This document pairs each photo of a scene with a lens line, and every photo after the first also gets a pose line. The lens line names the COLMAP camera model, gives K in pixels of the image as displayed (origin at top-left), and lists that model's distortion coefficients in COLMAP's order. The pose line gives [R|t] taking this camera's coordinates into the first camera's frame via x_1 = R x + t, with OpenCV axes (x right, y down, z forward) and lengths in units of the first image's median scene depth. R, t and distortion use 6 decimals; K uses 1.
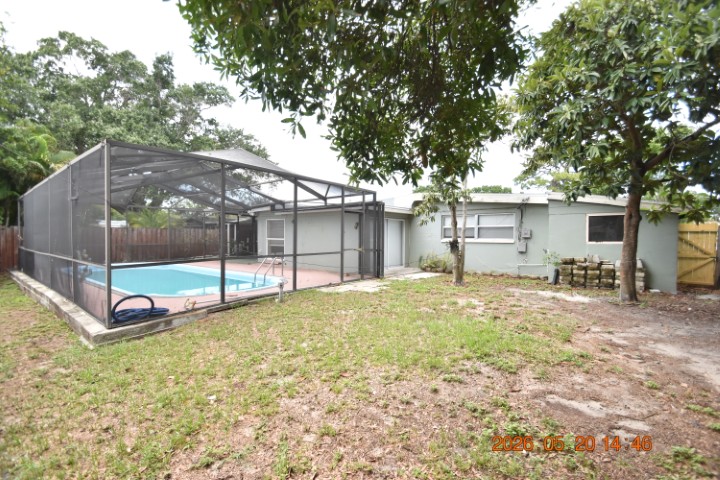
lens RADIAL K [[317.7, 0, 362.0], [0, 317.7, 244.4], [0, 0, 1]] dist [-0.000813, -0.001277]
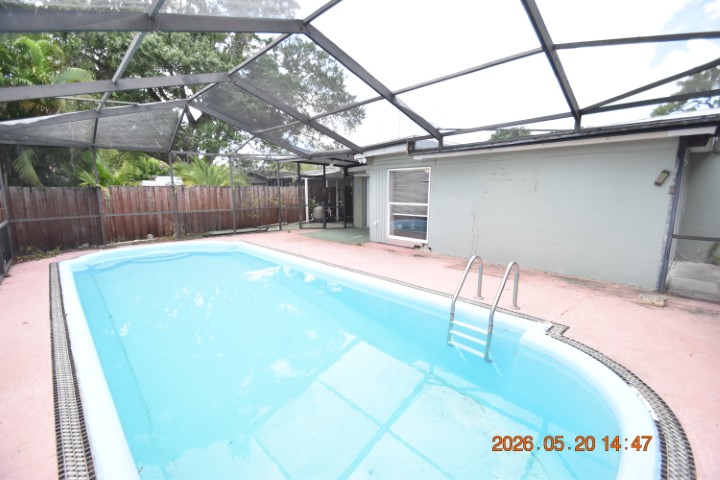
lens RADIAL K [[317.7, 0, 356.4], [0, 317.7, 236.4], [0, 0, 1]] dist [-0.000813, -0.001277]
pose [[0.988658, 0.005181, -0.150094, -0.230083], [0.014106, 0.991783, 0.127150, -0.026304], [0.149520, -0.127825, 0.980461, 0.343645]]
